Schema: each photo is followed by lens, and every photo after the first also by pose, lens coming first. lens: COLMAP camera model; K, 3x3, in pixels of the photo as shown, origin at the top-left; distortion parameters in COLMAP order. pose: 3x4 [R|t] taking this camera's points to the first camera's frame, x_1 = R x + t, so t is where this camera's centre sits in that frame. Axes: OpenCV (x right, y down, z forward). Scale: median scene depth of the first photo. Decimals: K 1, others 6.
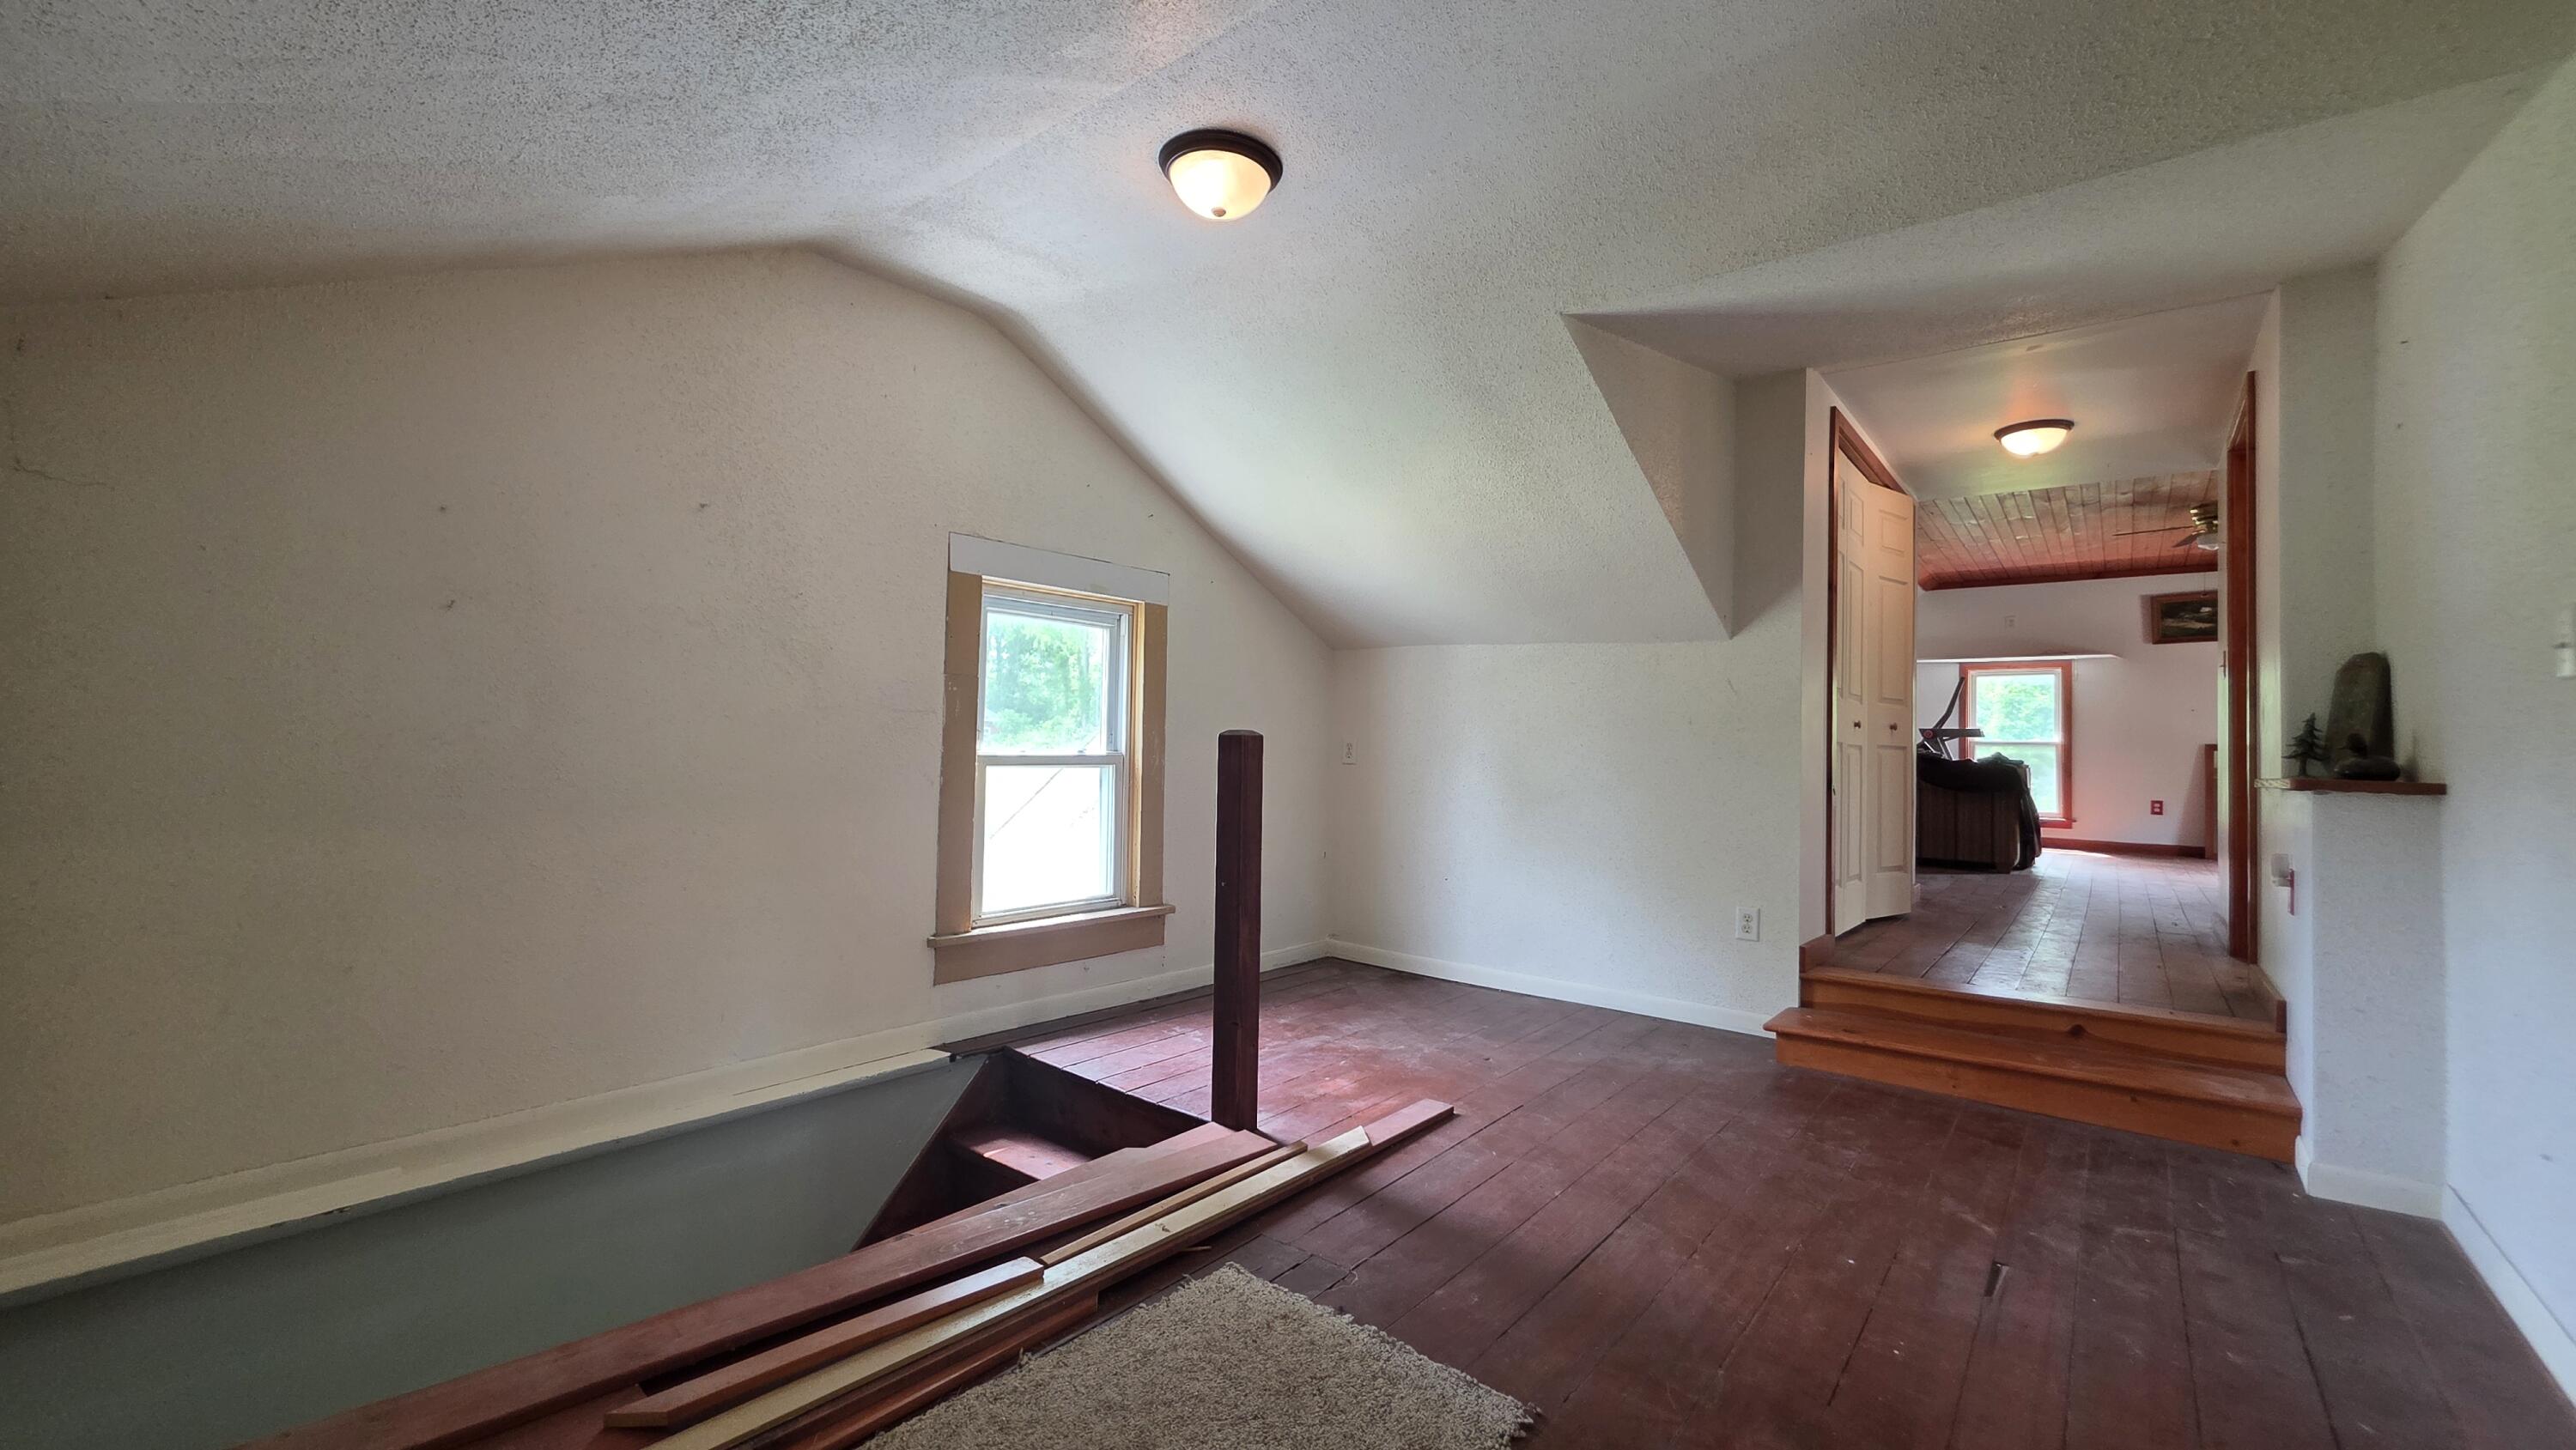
lens RADIAL K [[1036.7, 0, 1288.0], [0, 1036.7, 725.0], [0, 0, 1]] dist [-0.000382, -0.000153]
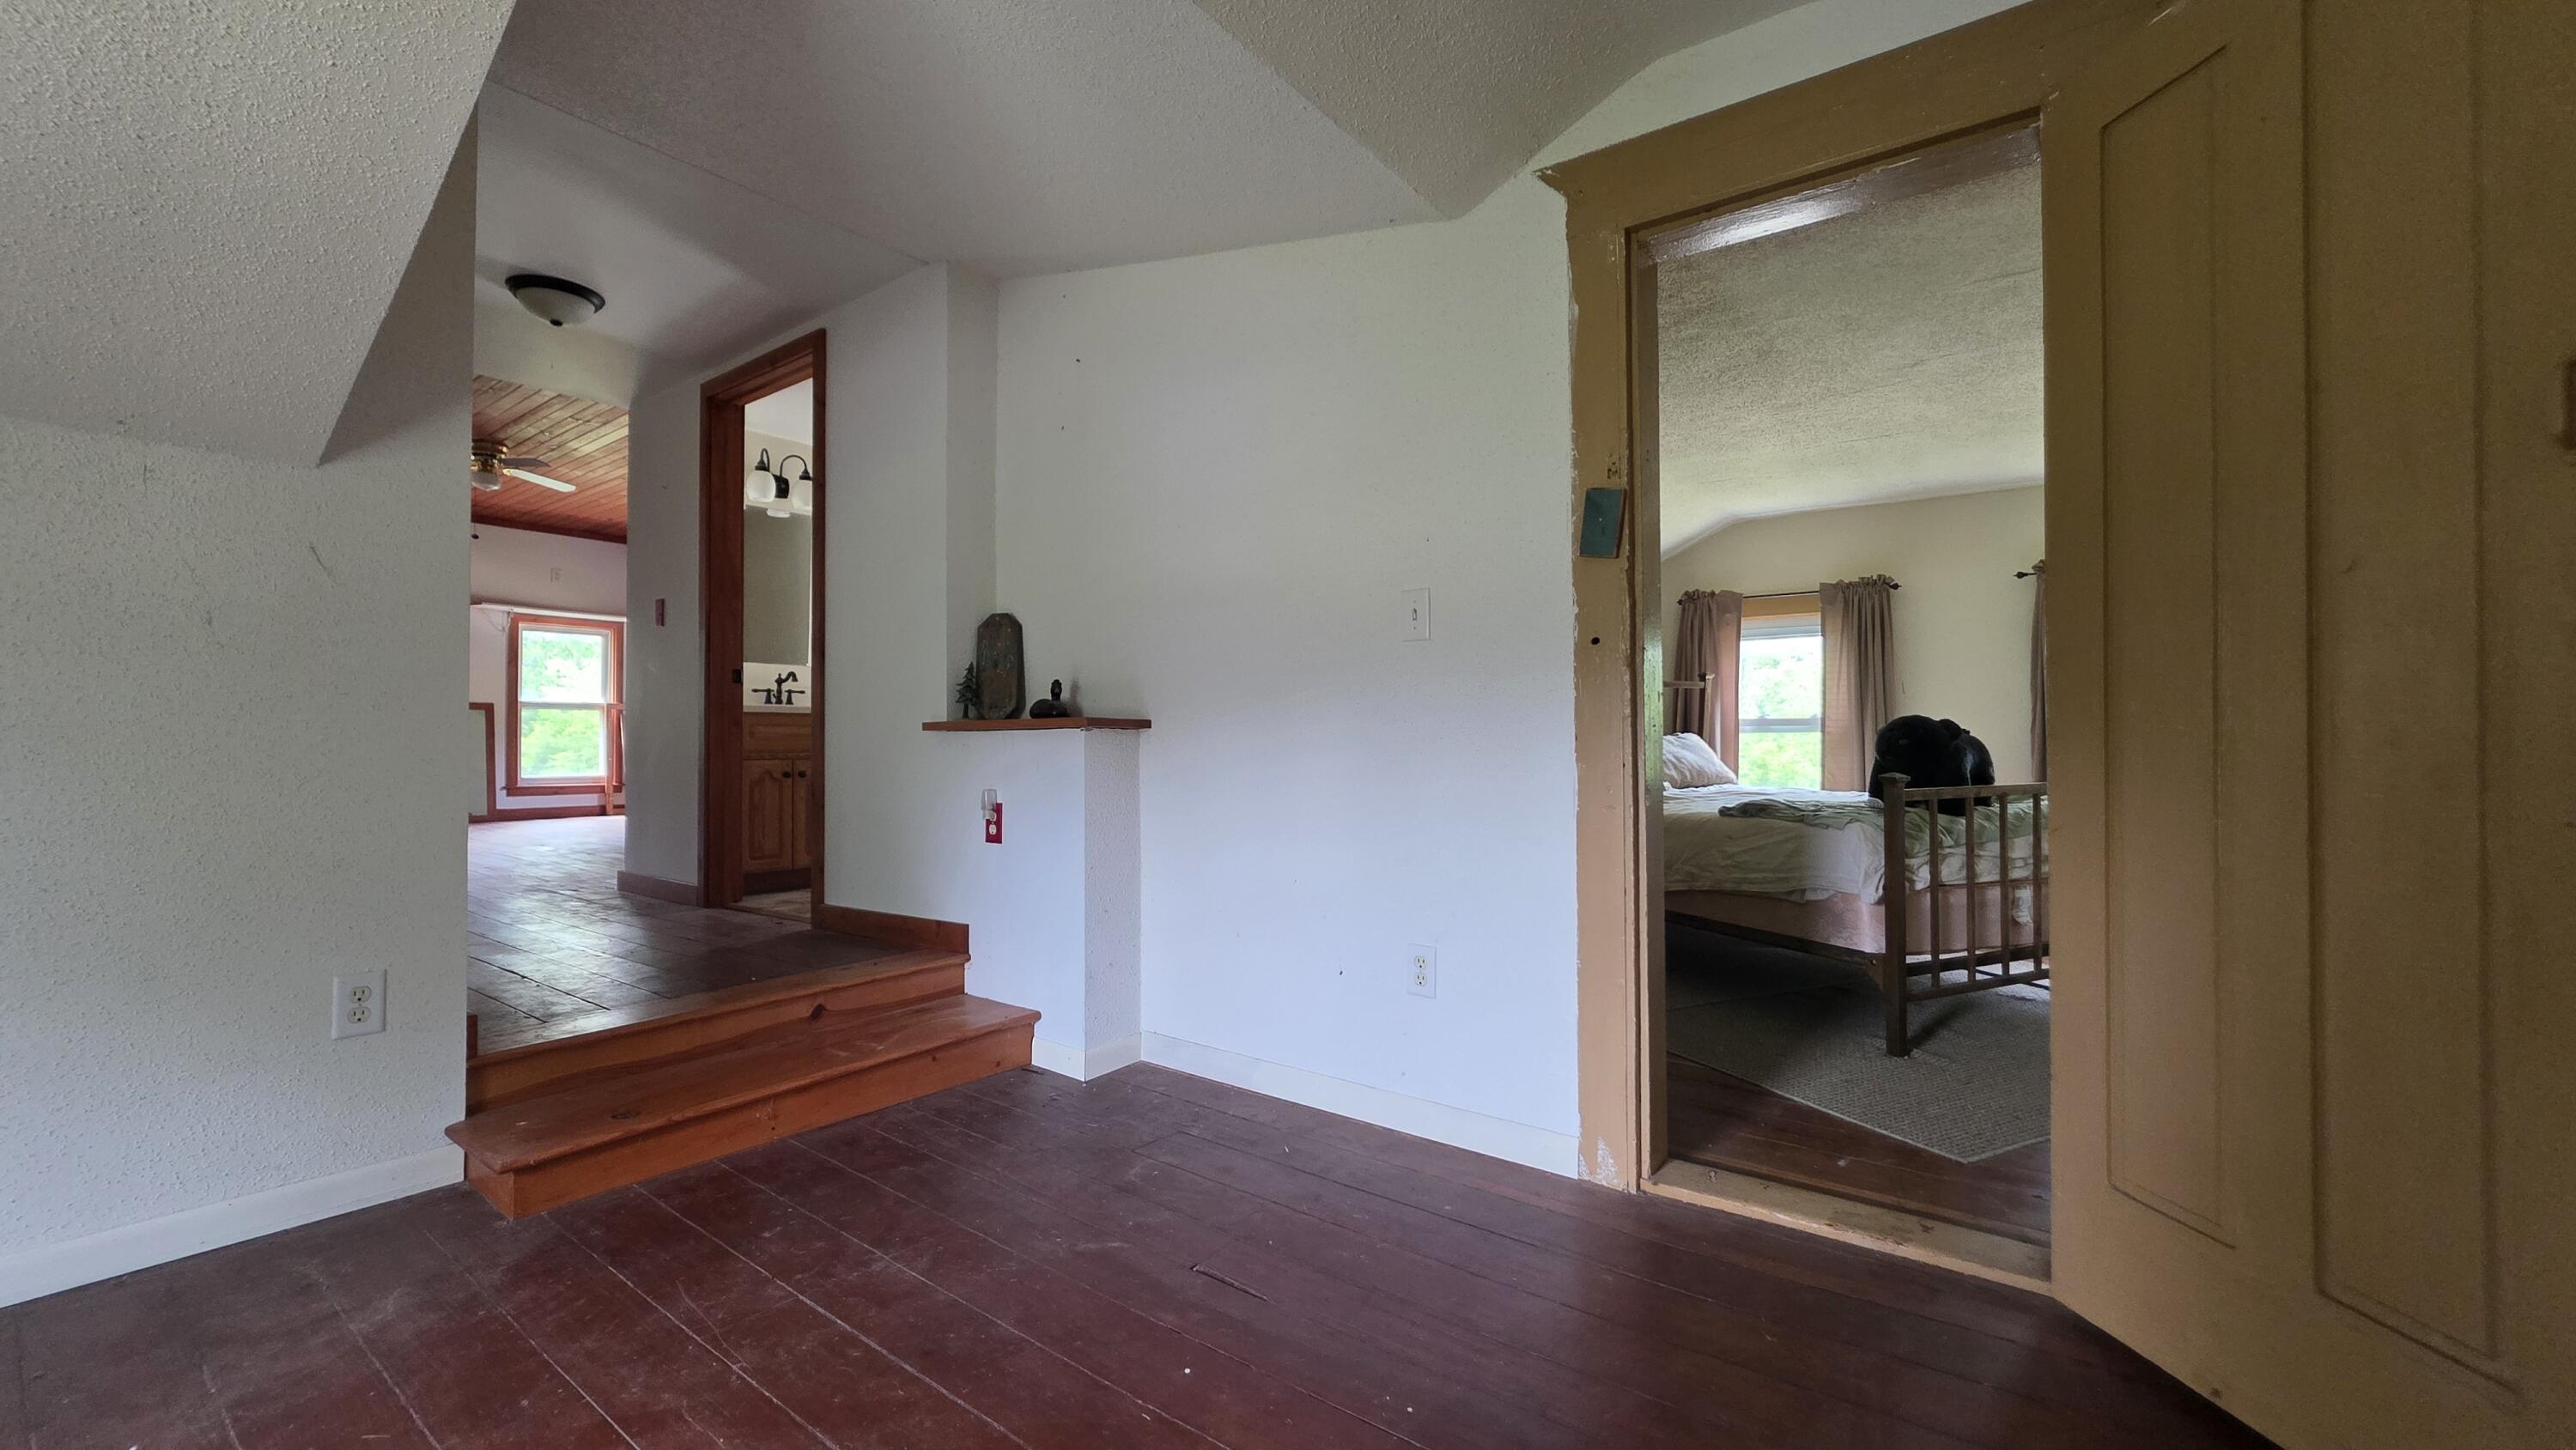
lens RADIAL K [[1036.7, 0, 1288.0], [0, 1036.7, 725.0], [0, 0, 1]] dist [-0.000382, -0.000153]
pose [[-0.022095, -0.008160, 0.999723, -0.126499], [-0.023339, 0.999698, 0.007644, 0.038420], [-0.999483, -0.023163, -0.022279, 0.654817]]
